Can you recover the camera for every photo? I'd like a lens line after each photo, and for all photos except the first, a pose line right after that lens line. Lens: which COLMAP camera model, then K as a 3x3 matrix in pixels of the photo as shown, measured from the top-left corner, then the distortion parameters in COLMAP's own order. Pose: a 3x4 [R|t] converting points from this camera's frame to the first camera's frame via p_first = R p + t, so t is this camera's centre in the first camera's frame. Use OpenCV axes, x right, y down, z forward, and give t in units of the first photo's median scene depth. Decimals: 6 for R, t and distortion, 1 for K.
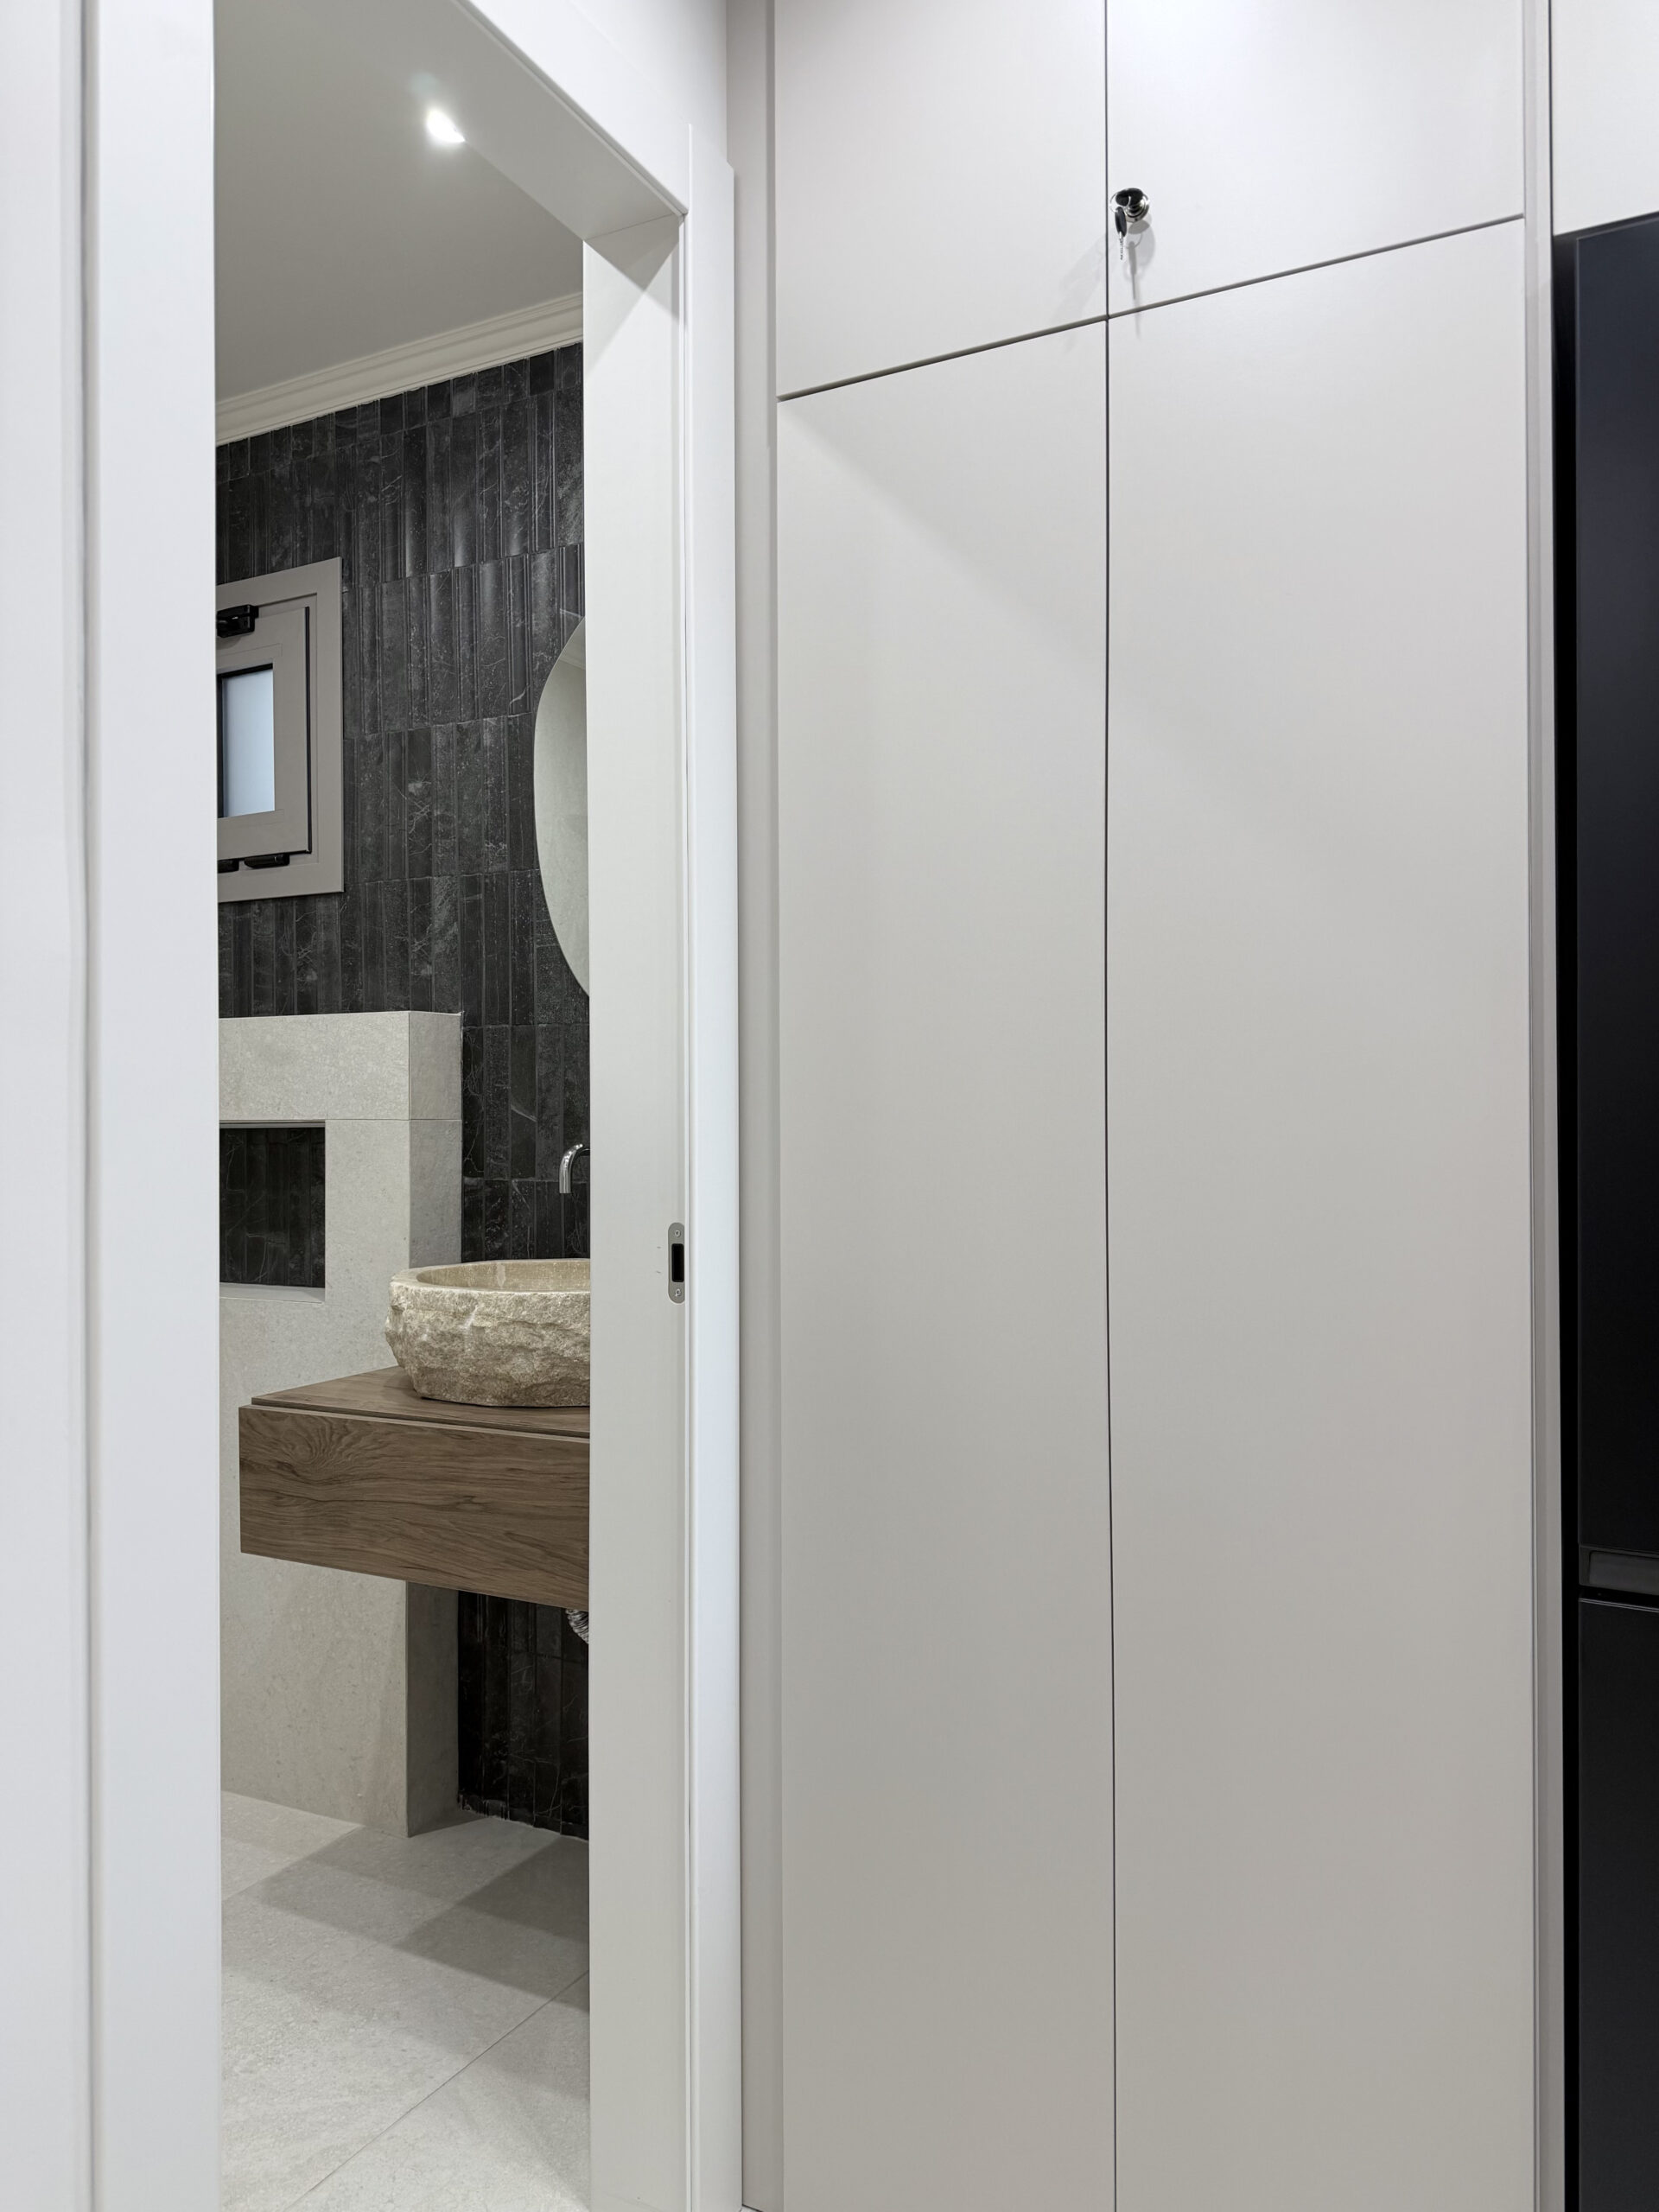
lens RADIAL K [[1578.3, 0, 871.3], [0, 1578.3, 1121.4], [0, 0, 1]] dist [0.081333, -0.094572]
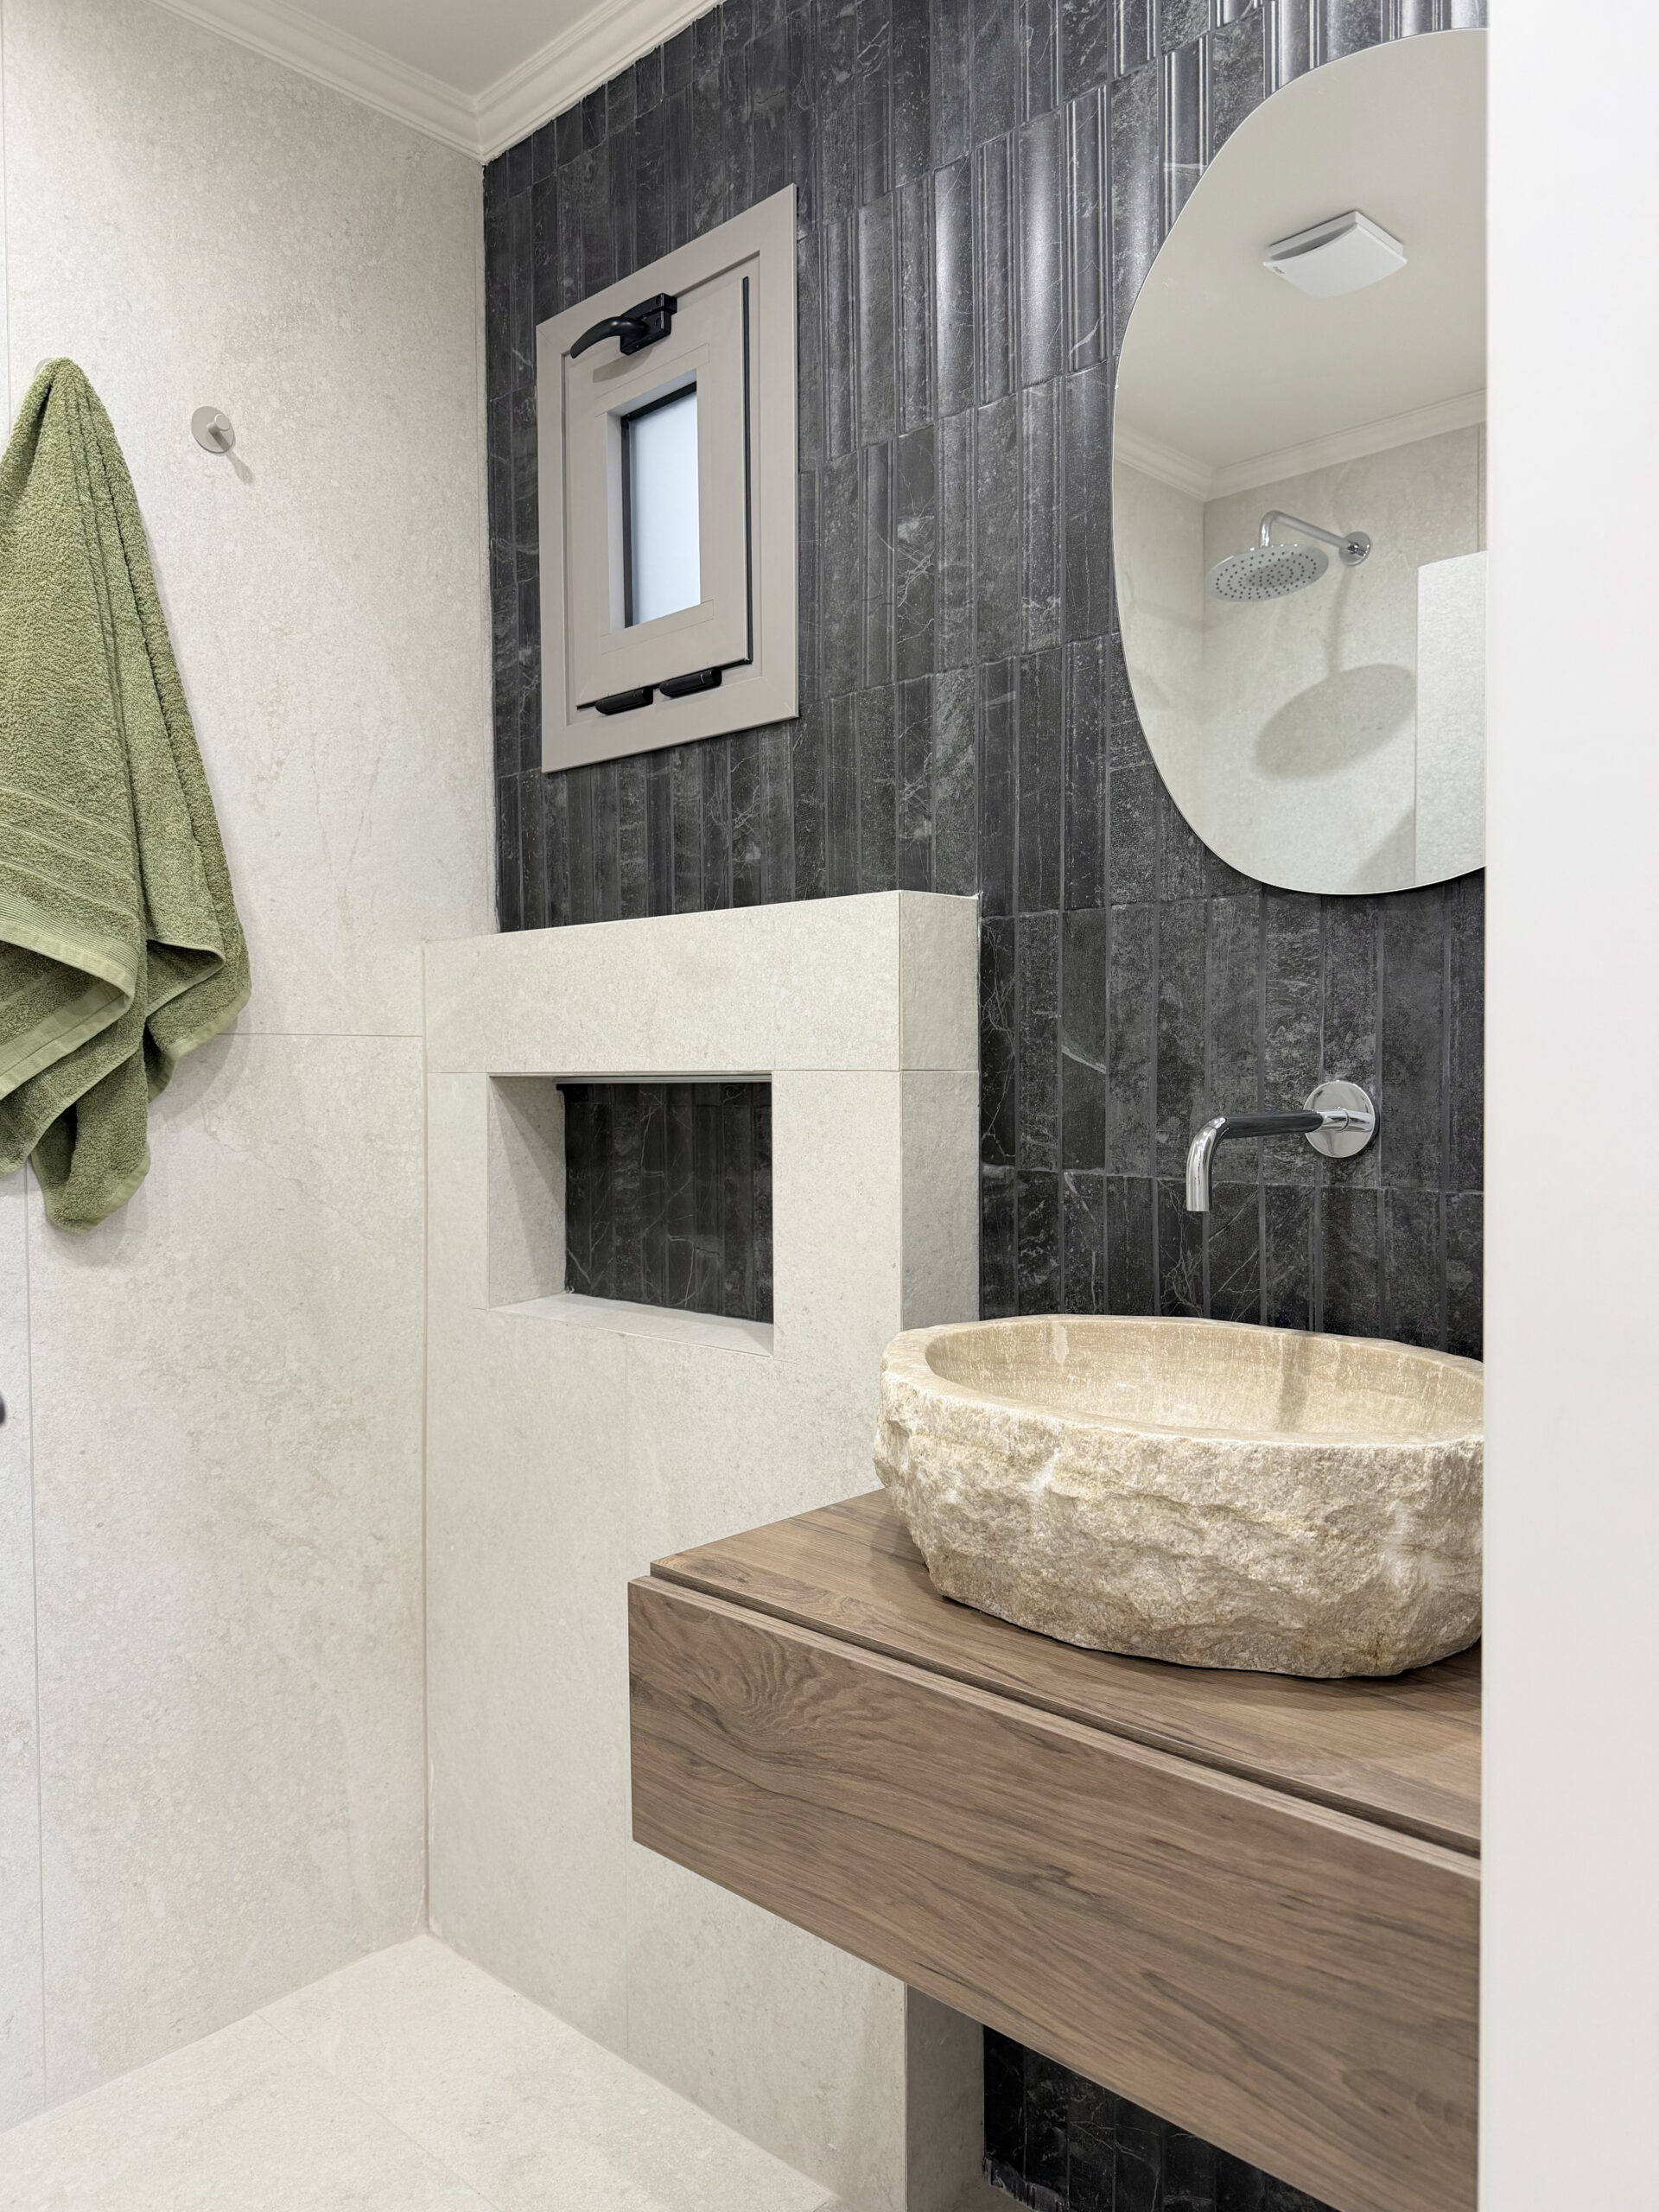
lens RADIAL K [[1578.3, 0, 850.3], [0, 1578.3, 1116.0], [0, 0, 1]] dist [0.081333, -0.094572]
pose [[0.959800, 0.005795, -0.280625, -0.134568], [0.002638, 0.999556, 0.029663, -0.001480], [0.280672, -0.029211, 0.959359, 0.399153]]
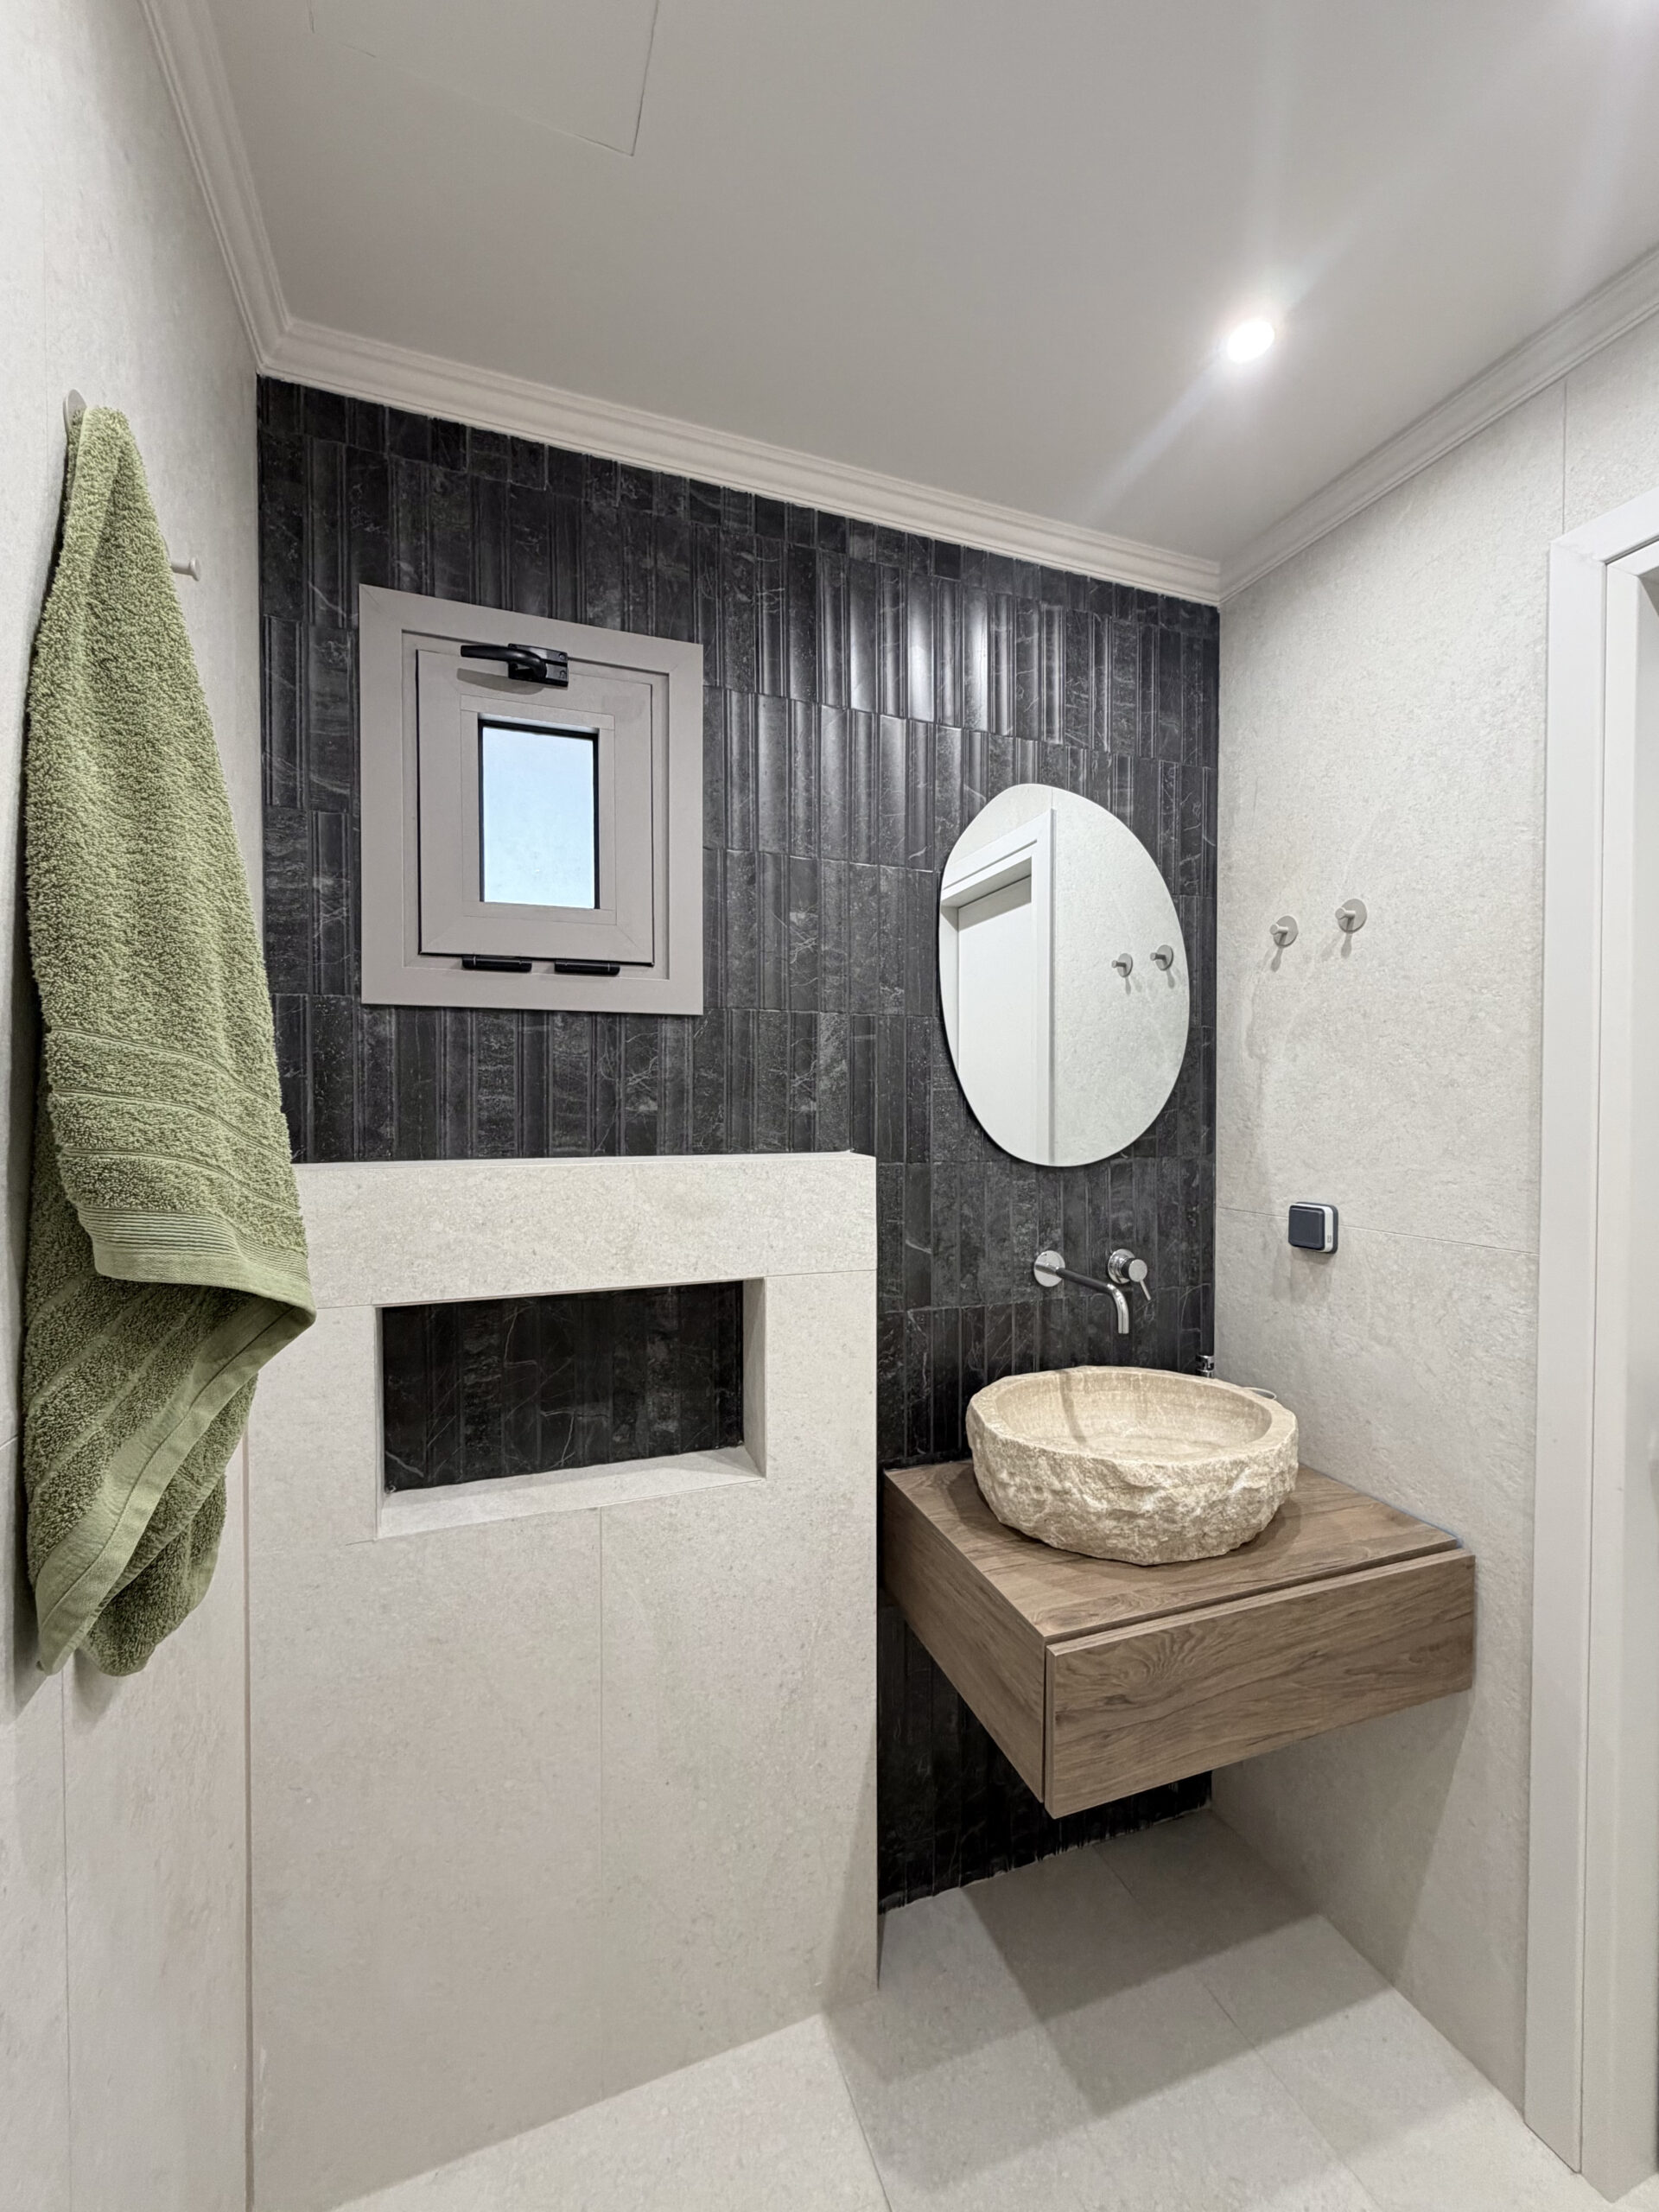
lens RADIAL K [[888.0, 0, 841.4], [0, 888.0, 1117.3], [0, 0, 1]] dist [0.001432, 0.002281]
pose [[0.676905, -0.008485, 0.736021, -0.675678], [-0.004855, 0.999860, 0.015992, -0.098583], [-0.736054, -0.014399, 0.676770, 0.622856]]
